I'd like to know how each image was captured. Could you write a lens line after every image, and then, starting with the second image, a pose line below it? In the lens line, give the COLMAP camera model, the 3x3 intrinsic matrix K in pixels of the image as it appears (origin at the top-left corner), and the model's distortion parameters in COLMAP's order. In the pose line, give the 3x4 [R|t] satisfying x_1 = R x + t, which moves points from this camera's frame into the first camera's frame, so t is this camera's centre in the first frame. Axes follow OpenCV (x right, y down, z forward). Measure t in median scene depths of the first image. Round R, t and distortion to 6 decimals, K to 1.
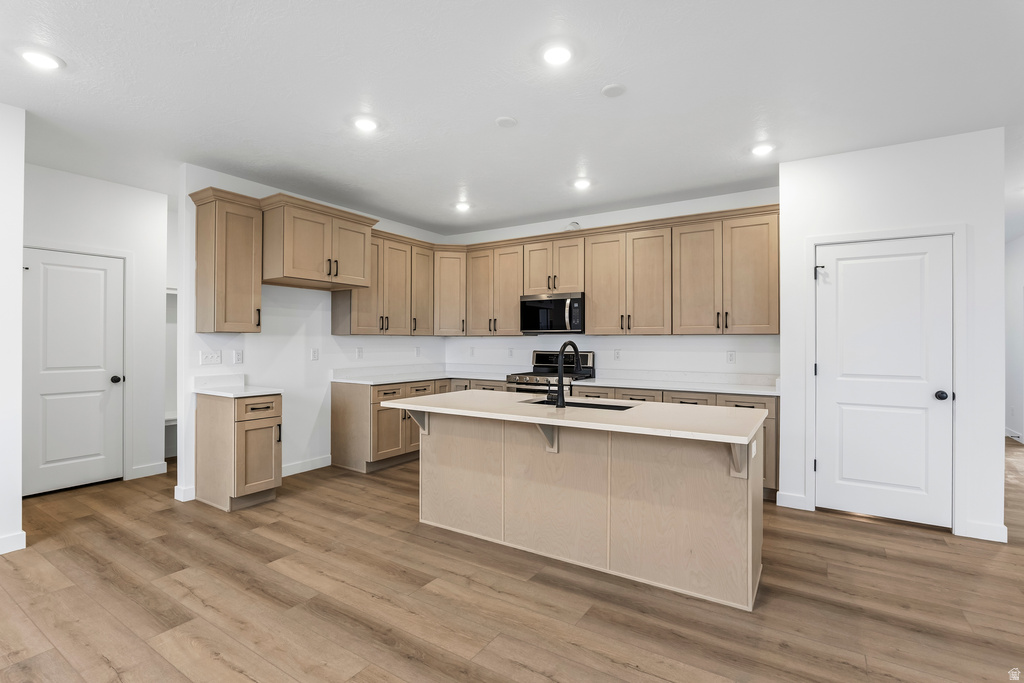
lens RADIAL K [[477.4, 0, 517.7], [0, 477.4, 338.1], [0, 0, 1]] dist [-0.023722, 0.005858]
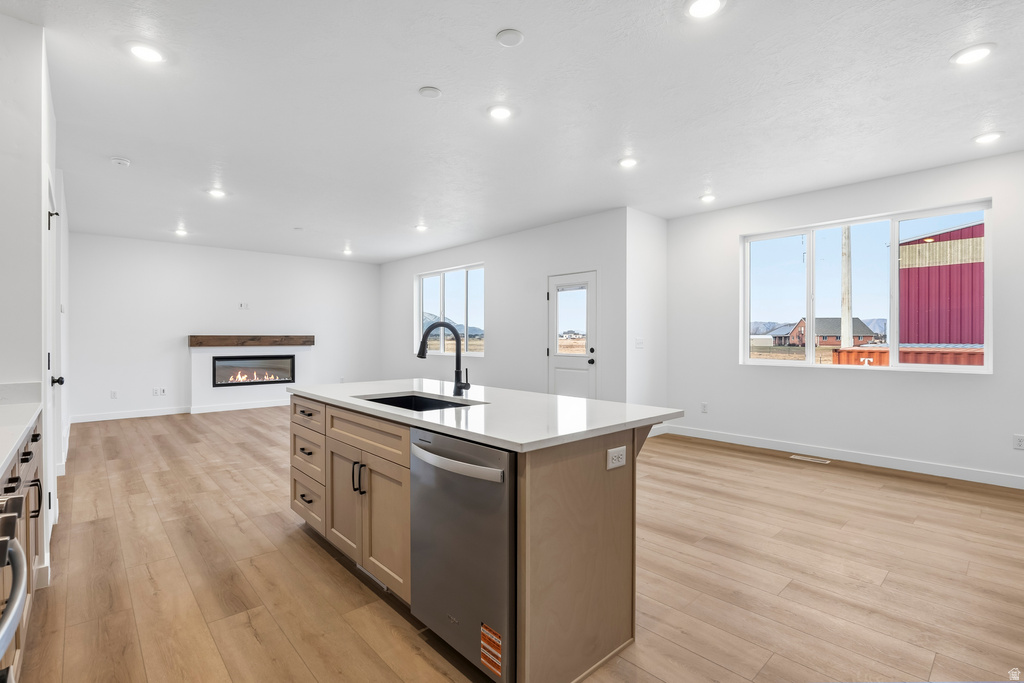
lens RADIAL K [[477.4, 0, 519.3], [0, 477.4, 345.4], [0, 0, 1]] dist [-0.023722, 0.005858]
pose [[-0.967230, -0.007655, 0.253786, -0.230896], [-0.004894, 0.999922, 0.011510, 0.036971], [-0.253854, 0.009891, -0.967192, 1.693273]]
